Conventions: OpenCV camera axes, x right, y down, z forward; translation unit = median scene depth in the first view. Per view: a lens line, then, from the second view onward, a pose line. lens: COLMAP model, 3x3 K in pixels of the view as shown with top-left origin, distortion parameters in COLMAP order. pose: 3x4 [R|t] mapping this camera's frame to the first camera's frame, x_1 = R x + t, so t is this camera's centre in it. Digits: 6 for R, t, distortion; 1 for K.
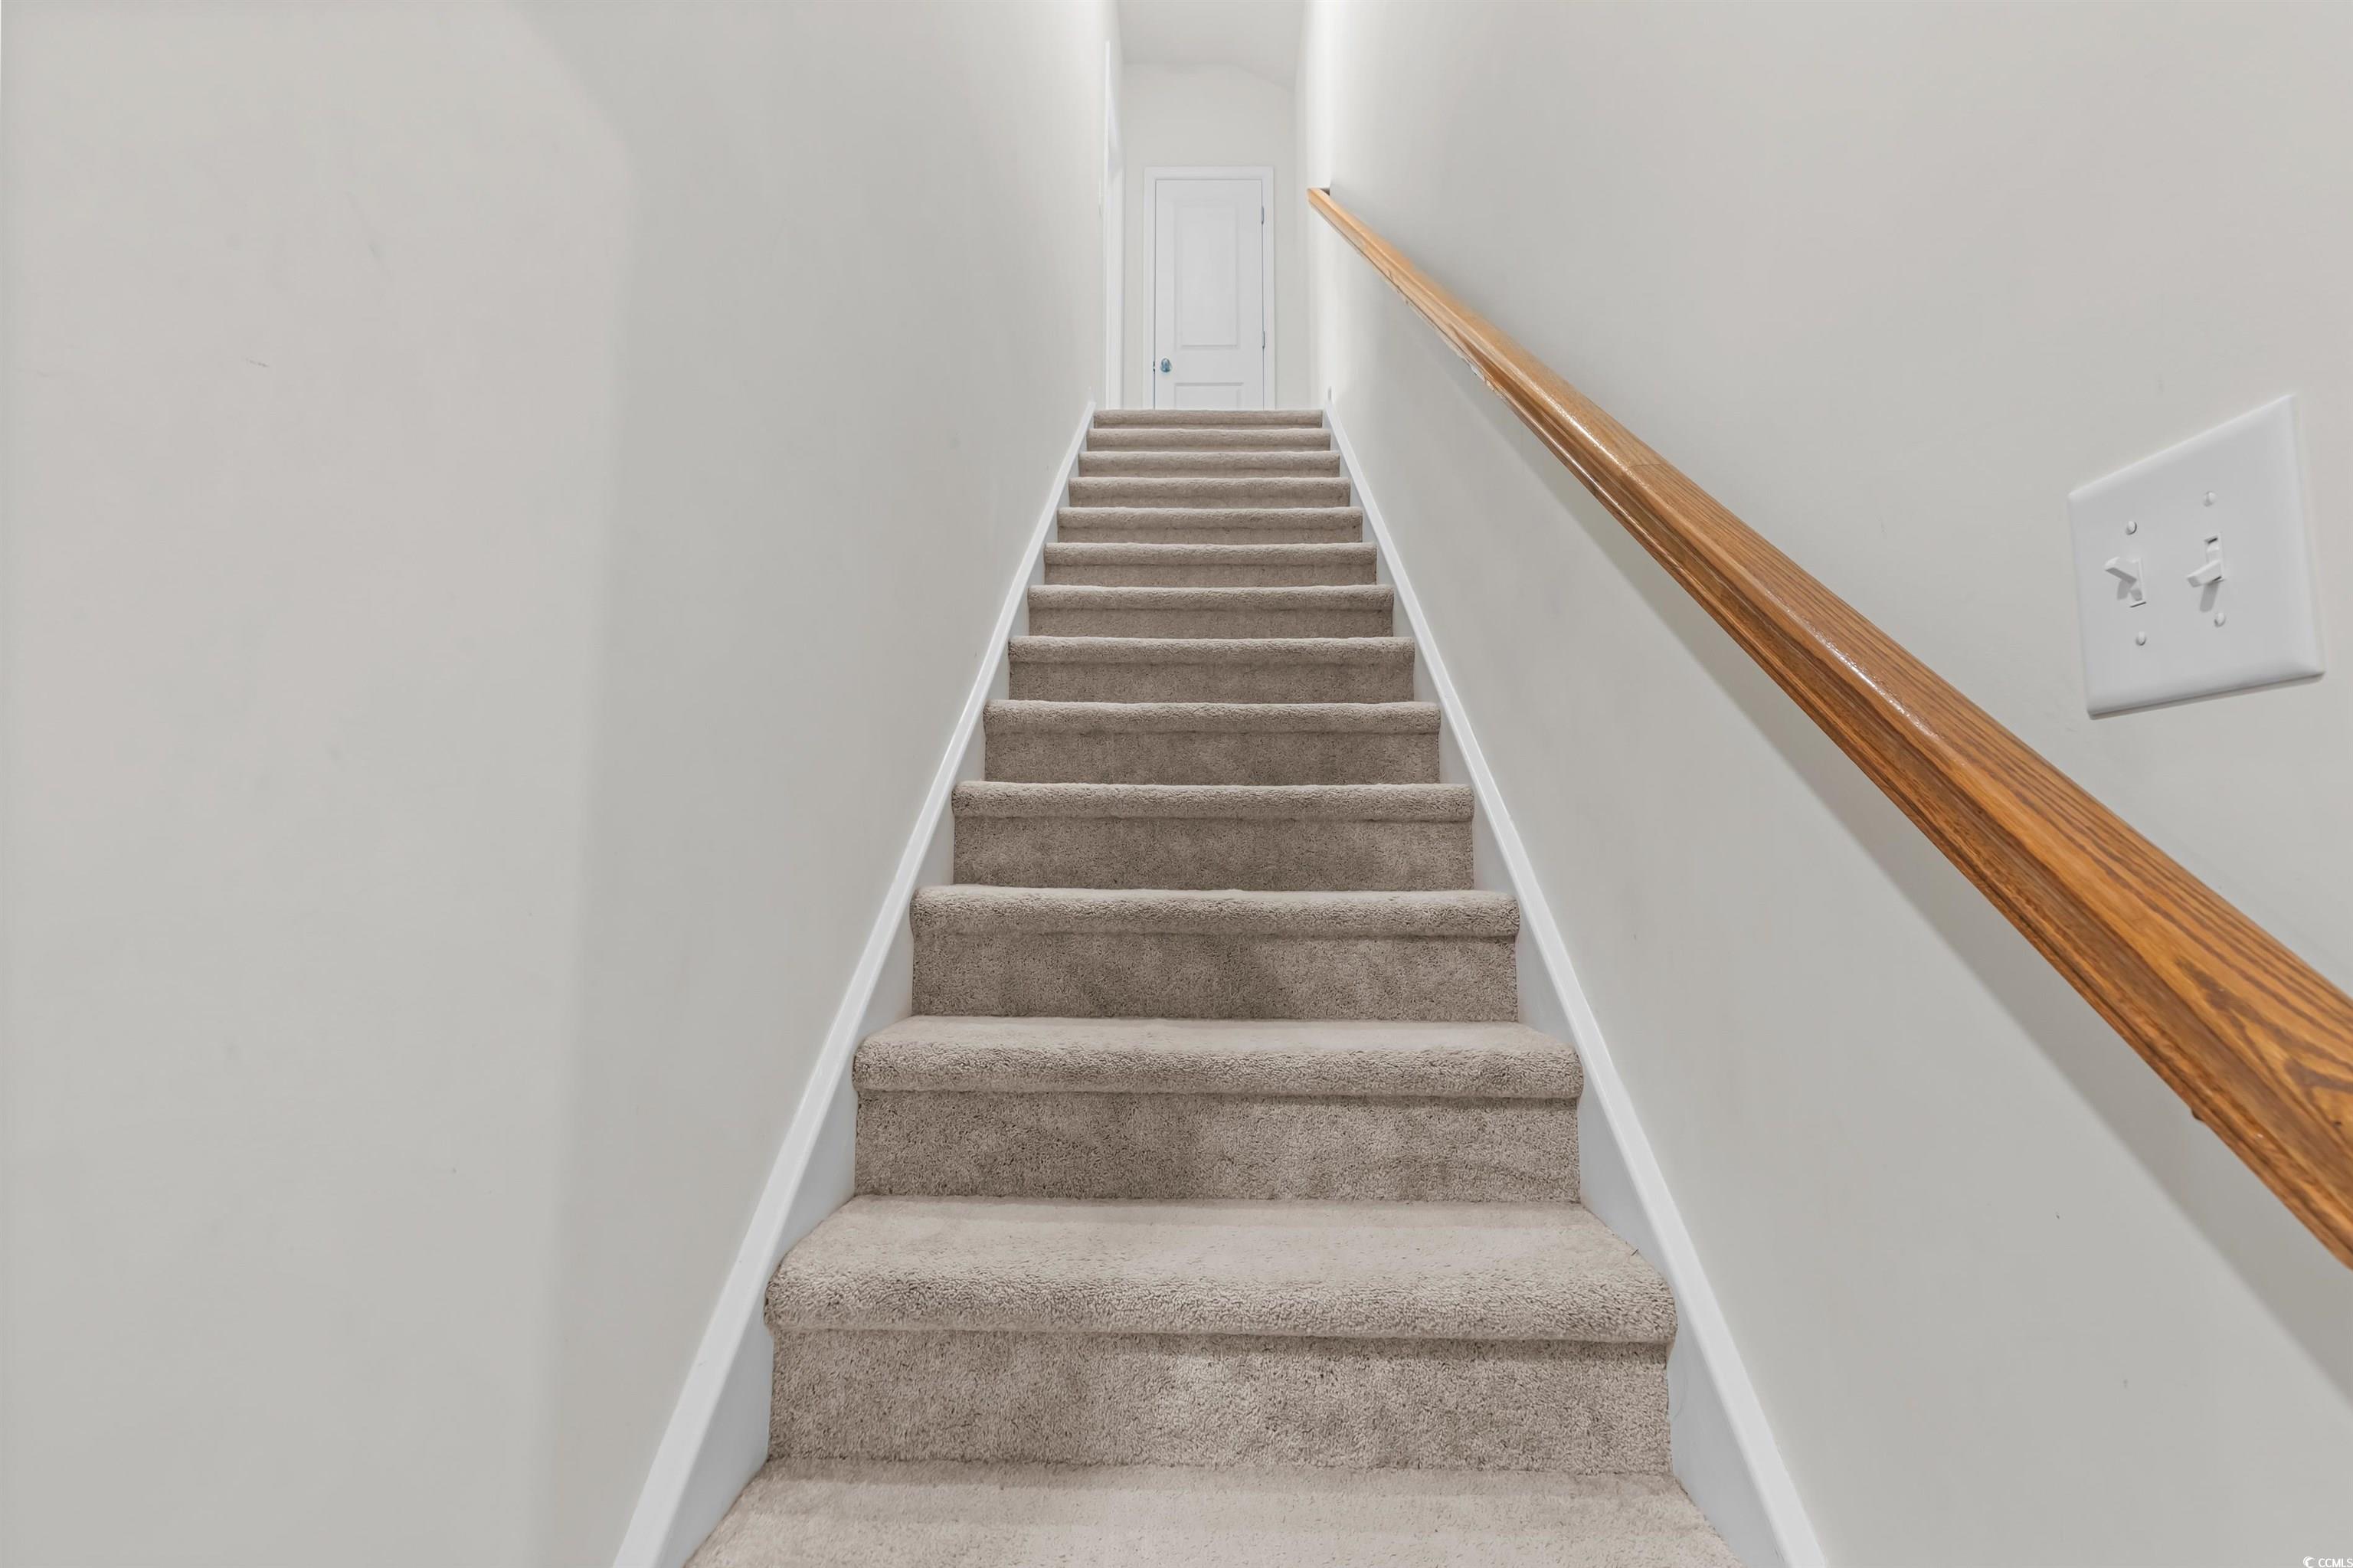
lens RADIAL K [[1077.7, 0, 1176.5], [0, 1077.7, 784.0], [0, 0, 1]] dist [0.011602, -0.000058]
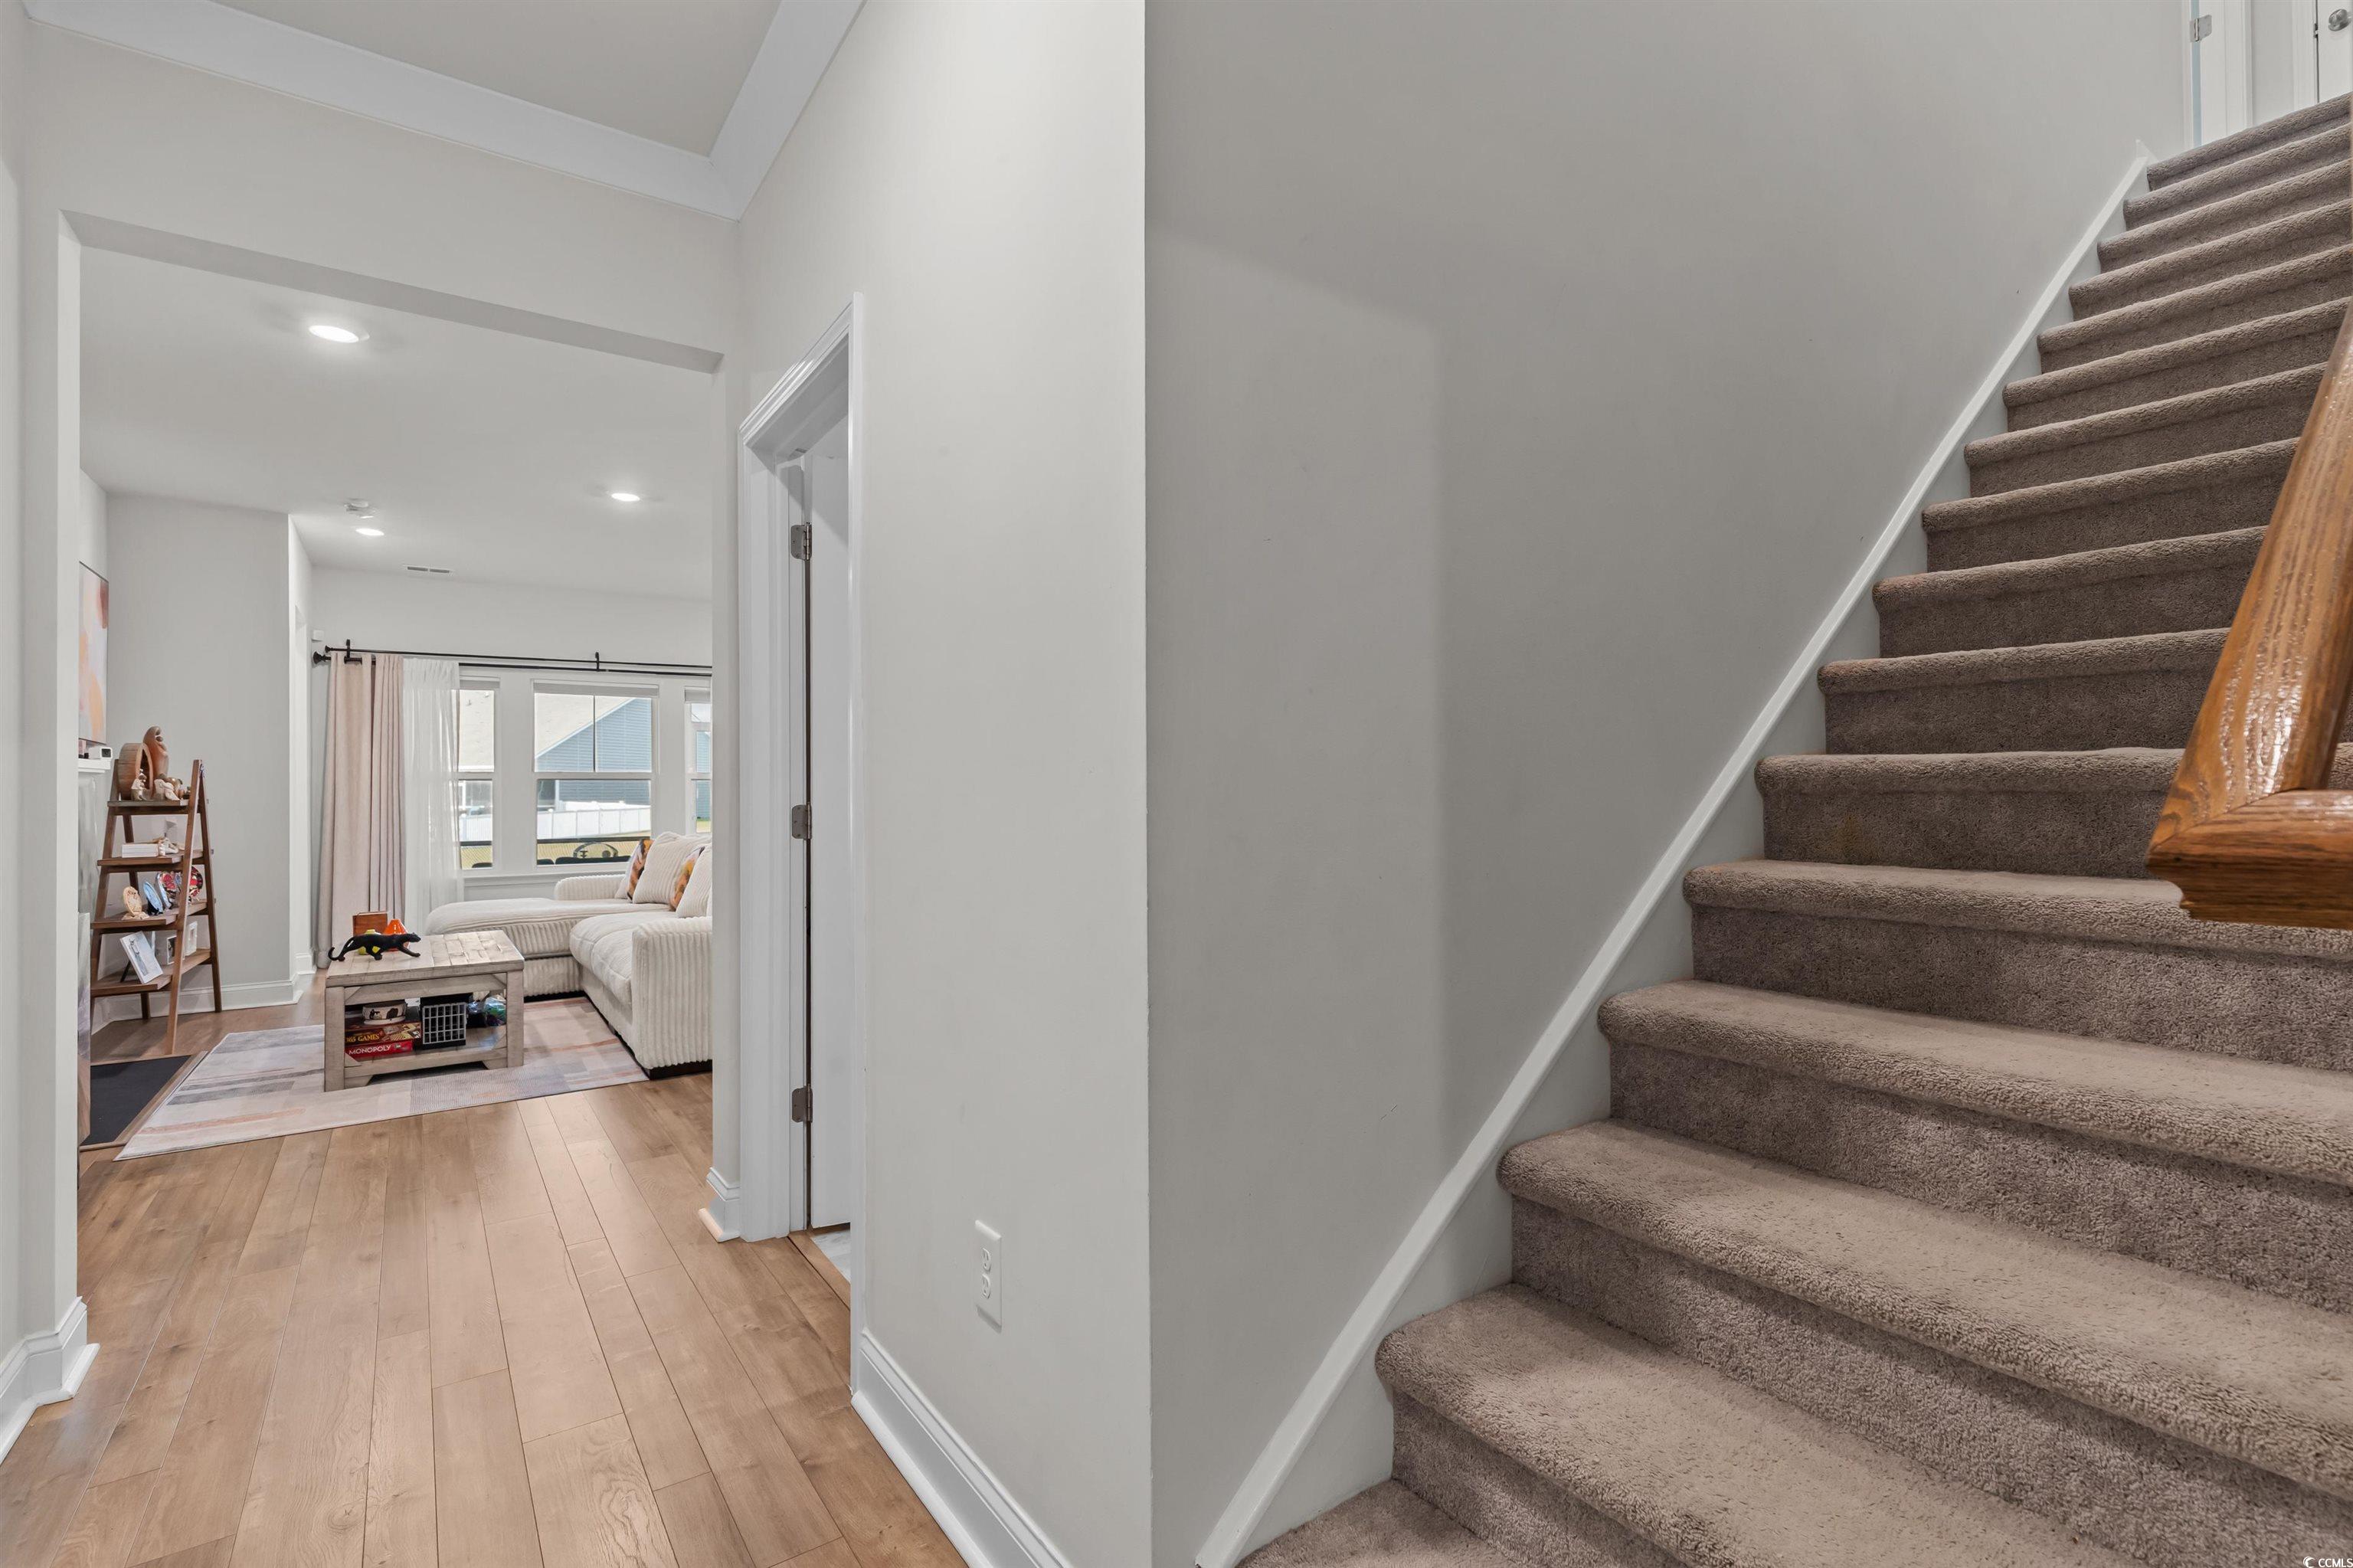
lens RADIAL K [[1077.7, 0, 1176.5], [0, 1077.7, 784.0], [0, 0, 1]] dist [0.011602, -0.000058]
pose [[0.595117, -0.017605, -0.803446, 0.411491], [0.092873, 0.994568, 0.046998, 0.009958], [0.798254, -0.102588, 0.593520, -0.303520]]
